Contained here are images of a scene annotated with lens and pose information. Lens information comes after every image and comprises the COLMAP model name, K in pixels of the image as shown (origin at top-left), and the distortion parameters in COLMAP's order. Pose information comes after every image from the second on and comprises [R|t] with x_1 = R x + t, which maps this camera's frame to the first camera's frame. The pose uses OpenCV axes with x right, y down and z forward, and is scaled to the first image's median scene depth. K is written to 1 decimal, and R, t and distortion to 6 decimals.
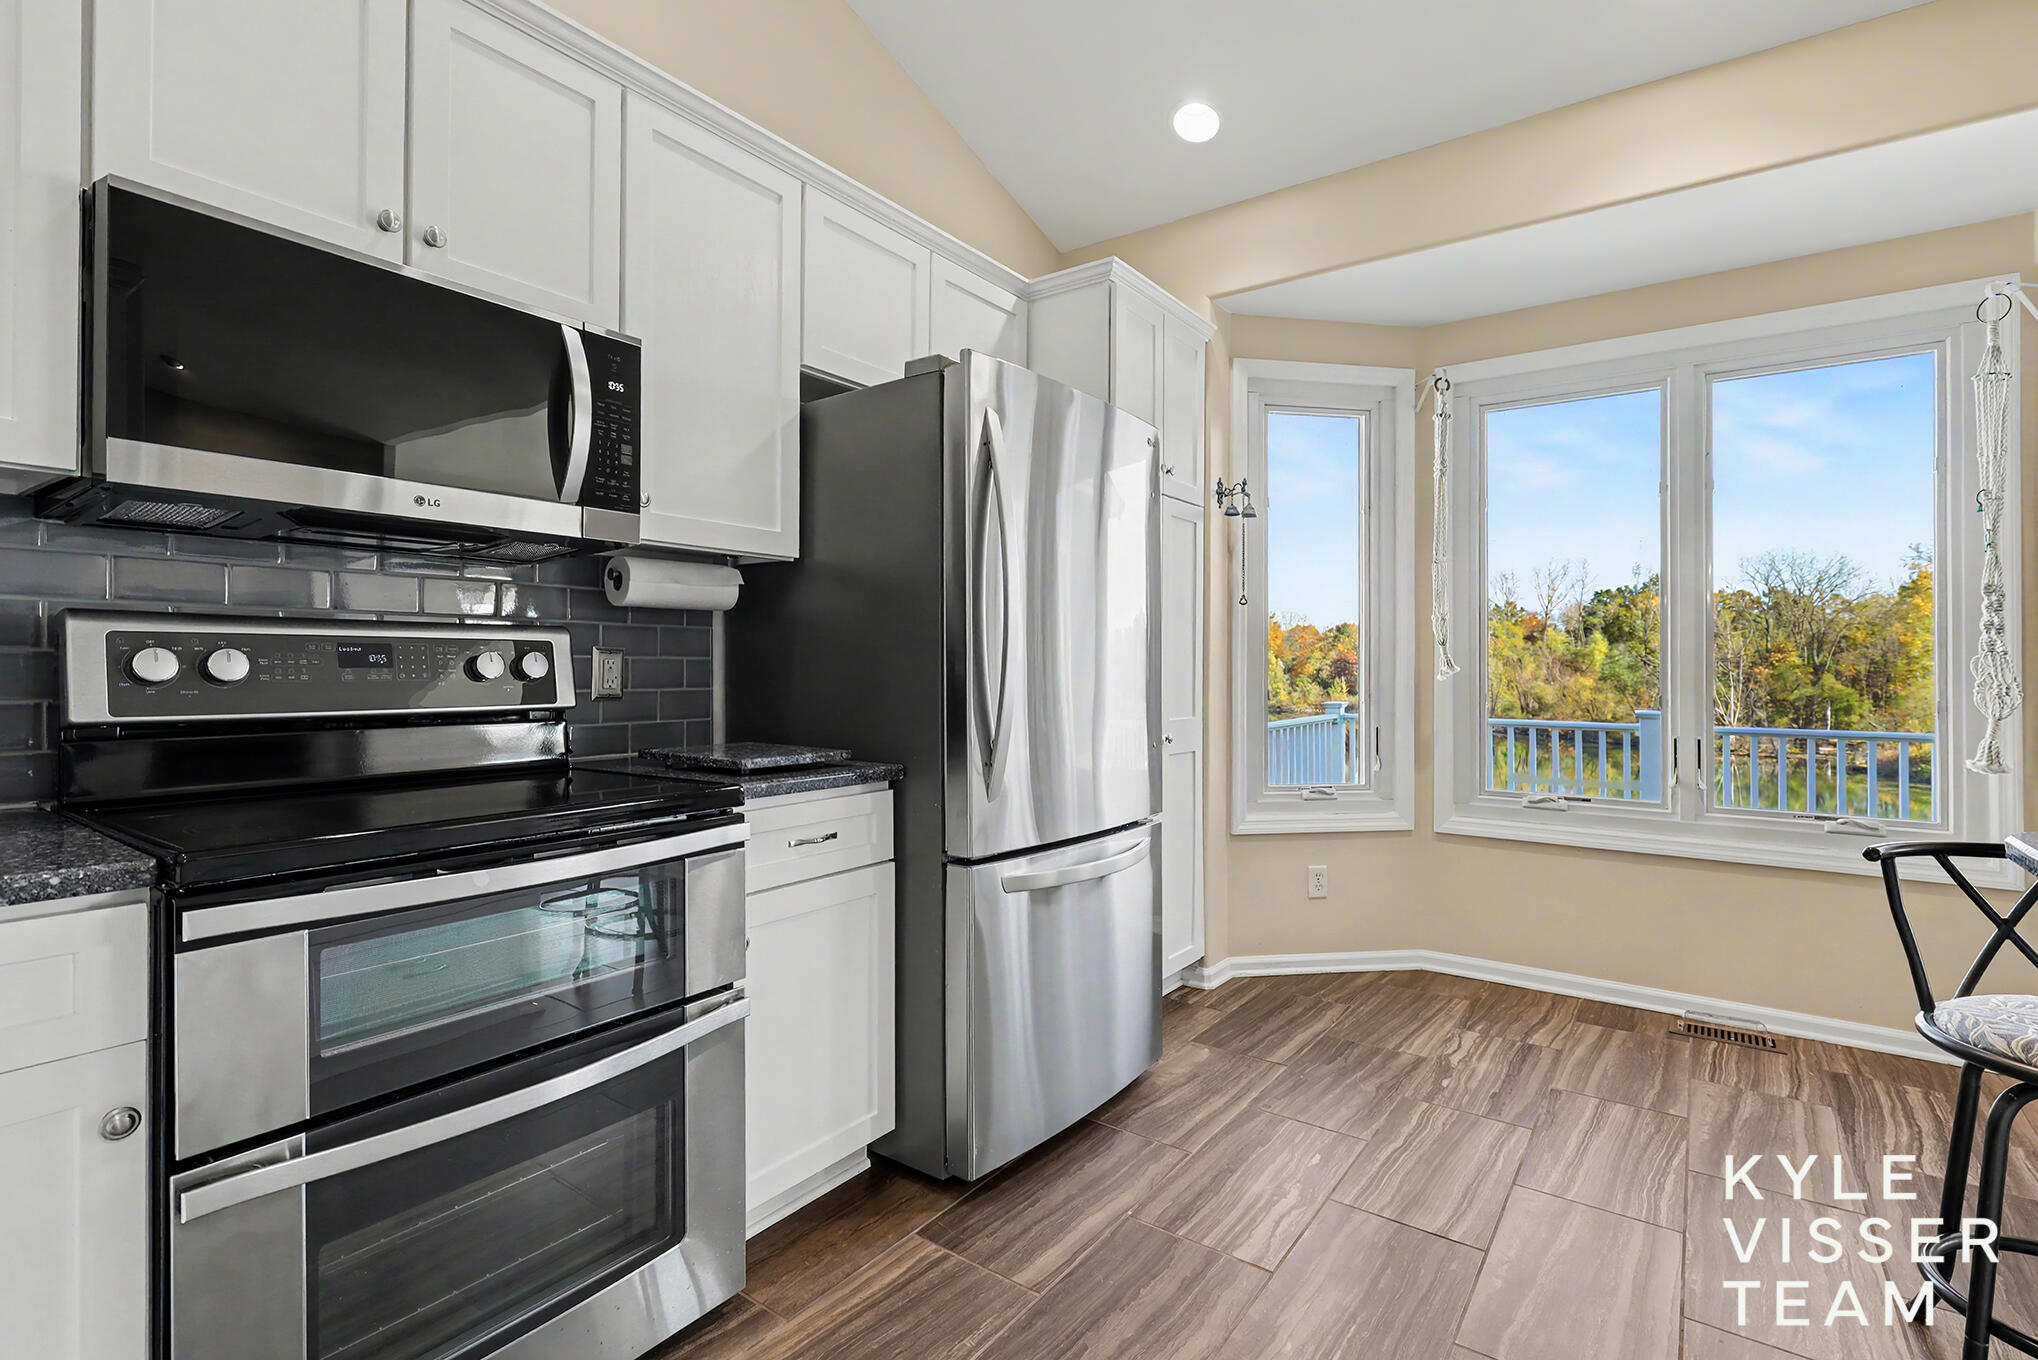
lens RADIAL K [[968.8, 0, 1020.9], [0, 968.8, 660.5], [0, 0, 1]] dist [0.001662, 0.000152]
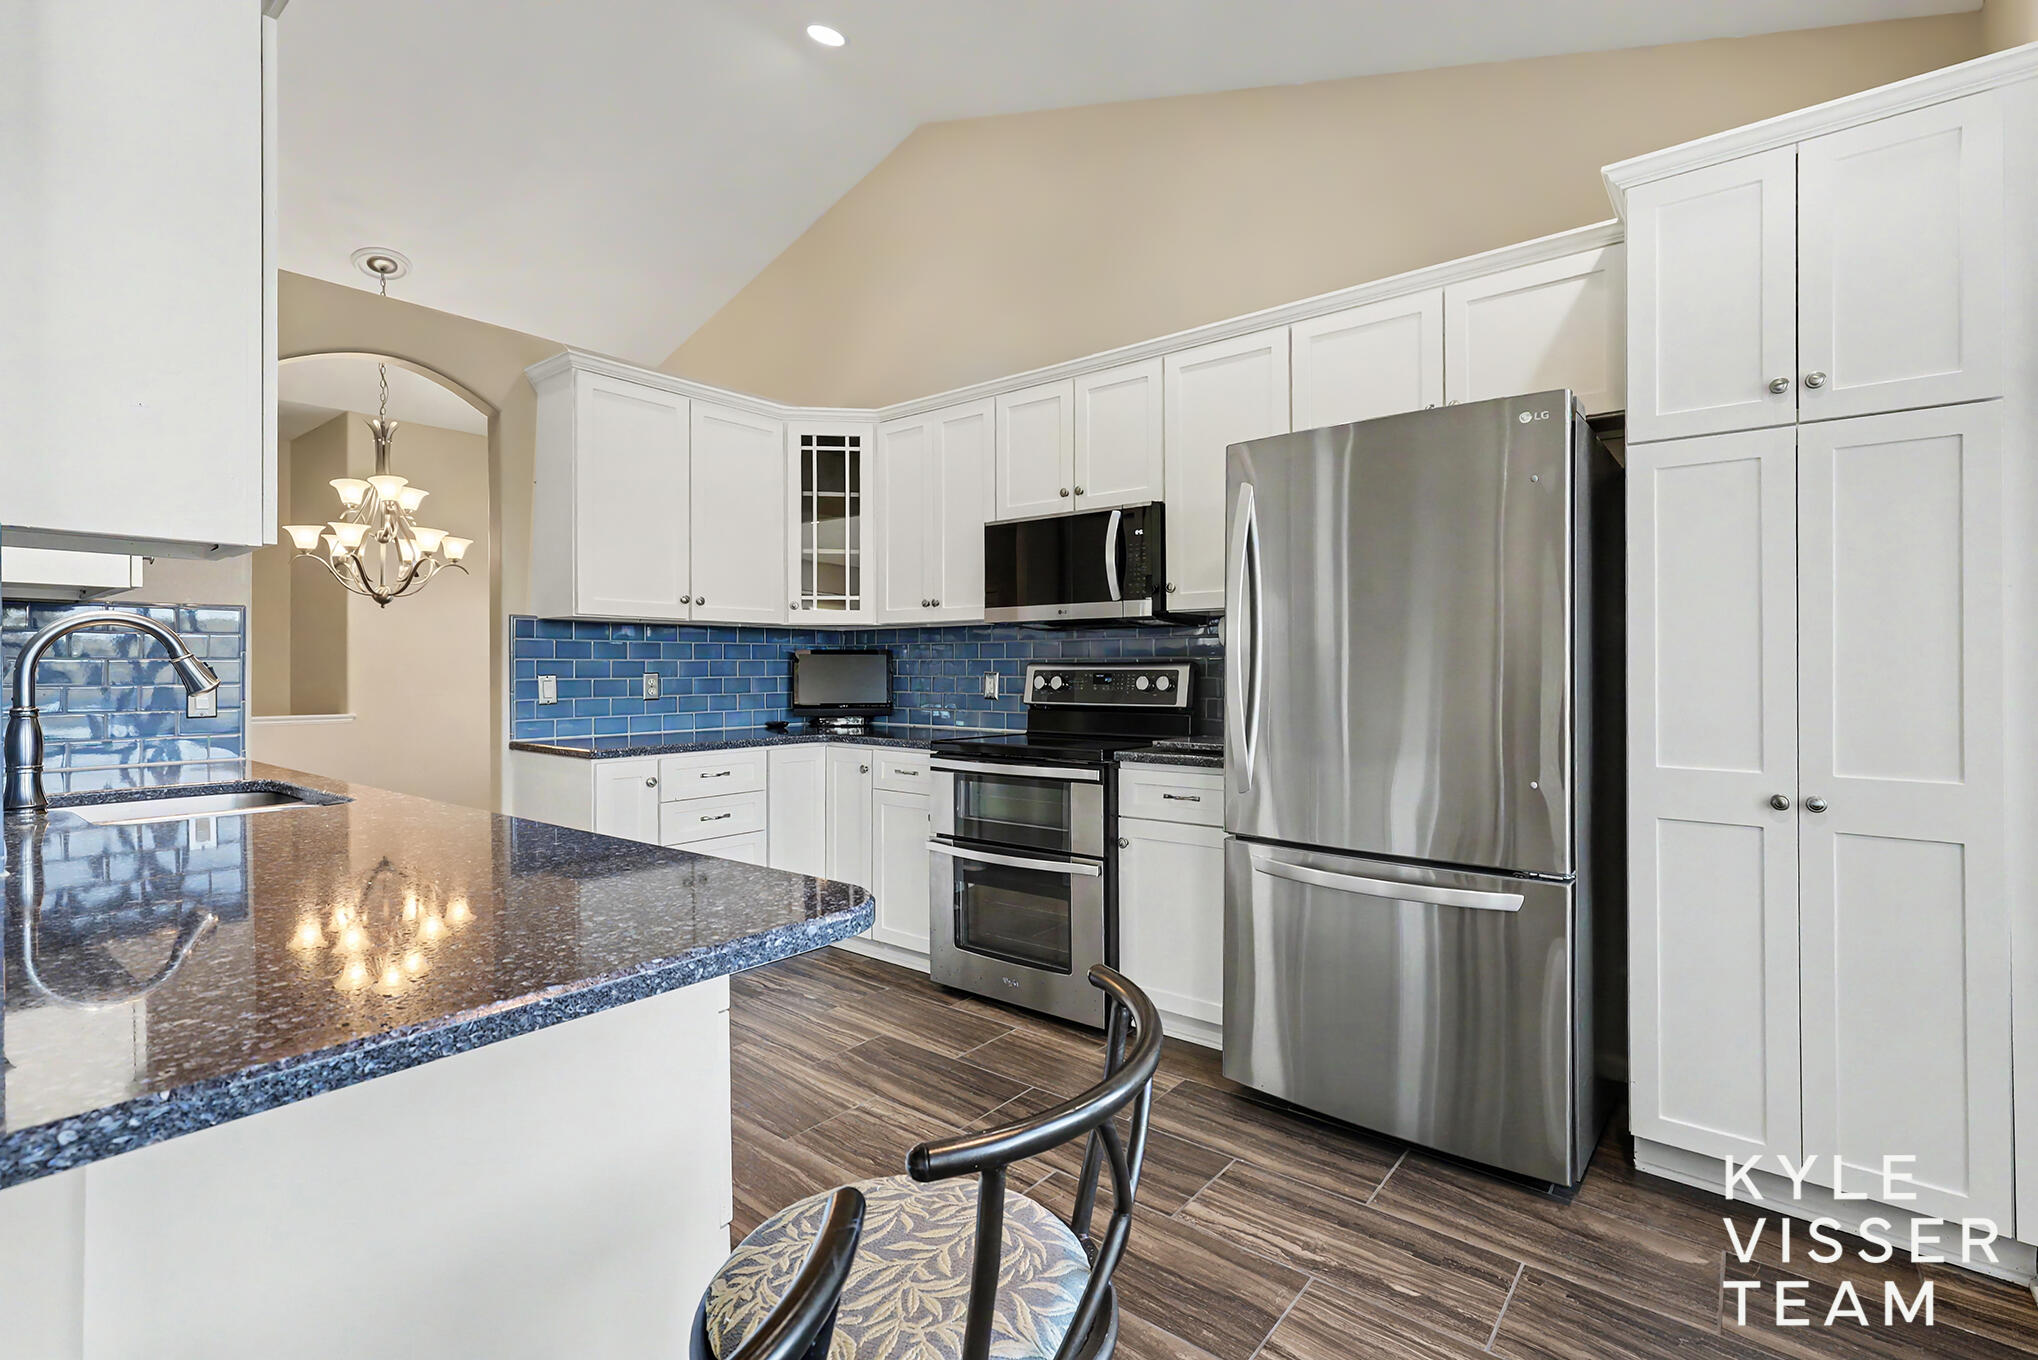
lens RADIAL K [[924.0, 0, 1019.0], [0, 924.0, 680.0], [0, 0, 1]] dist [0.000285, 0.000057]
pose [[-0.068205, -0.004874, -0.997659, 1.294111], [-0.002847, 0.999985, -0.004691, 0.007812], [0.997667, 0.002520, -0.068218, 0.857771]]
